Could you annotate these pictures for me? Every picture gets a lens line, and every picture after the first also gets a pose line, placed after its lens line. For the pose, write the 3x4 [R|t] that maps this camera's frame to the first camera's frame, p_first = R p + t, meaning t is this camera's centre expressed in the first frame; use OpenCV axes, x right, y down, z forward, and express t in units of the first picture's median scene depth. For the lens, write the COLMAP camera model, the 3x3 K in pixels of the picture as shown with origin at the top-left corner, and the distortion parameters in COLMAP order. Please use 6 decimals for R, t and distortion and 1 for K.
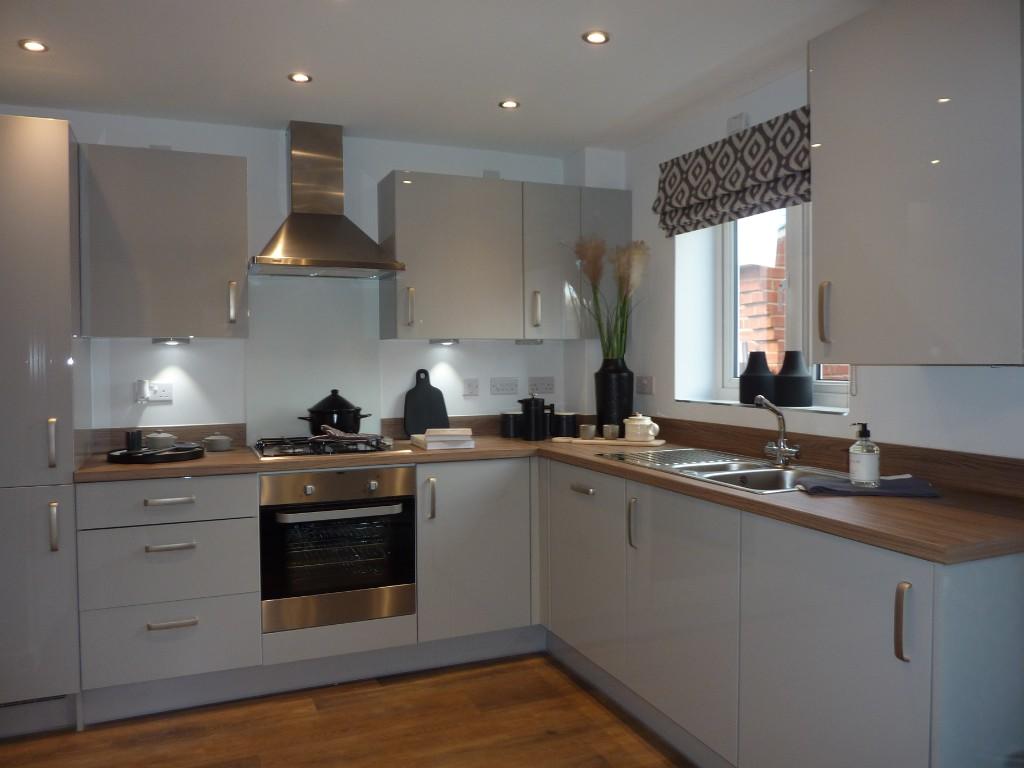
lens RADIAL K [[808.5, 0, 518.8], [0, 808.5, 386.6], [0, 0, 1]] dist [-0.018359, 0.006800]
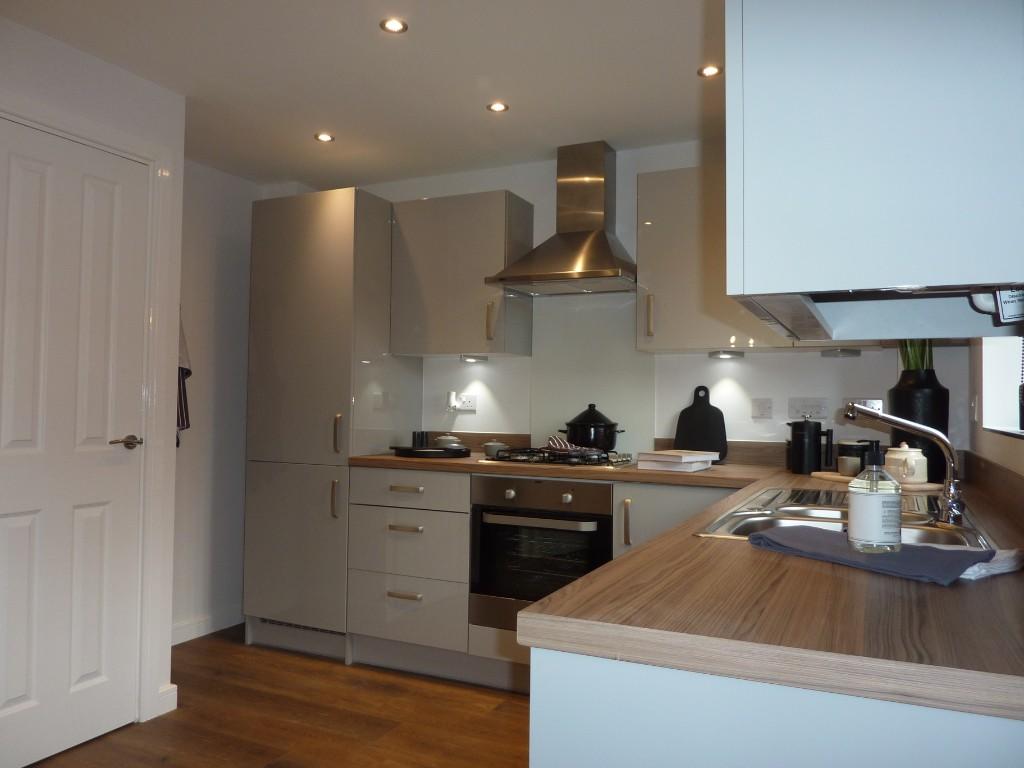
lens RADIAL K [[808.5, 0, 516.8], [0, 808.5, 388.5], [0, 0, 1]] dist [-0.018359, 0.006800]
pose [[0.647044, -0.002812, -0.762447, 0.476577], [-0.045937, 0.998033, -0.042665, 0.031791], [0.761067, 0.062630, 0.645642, 0.291747]]
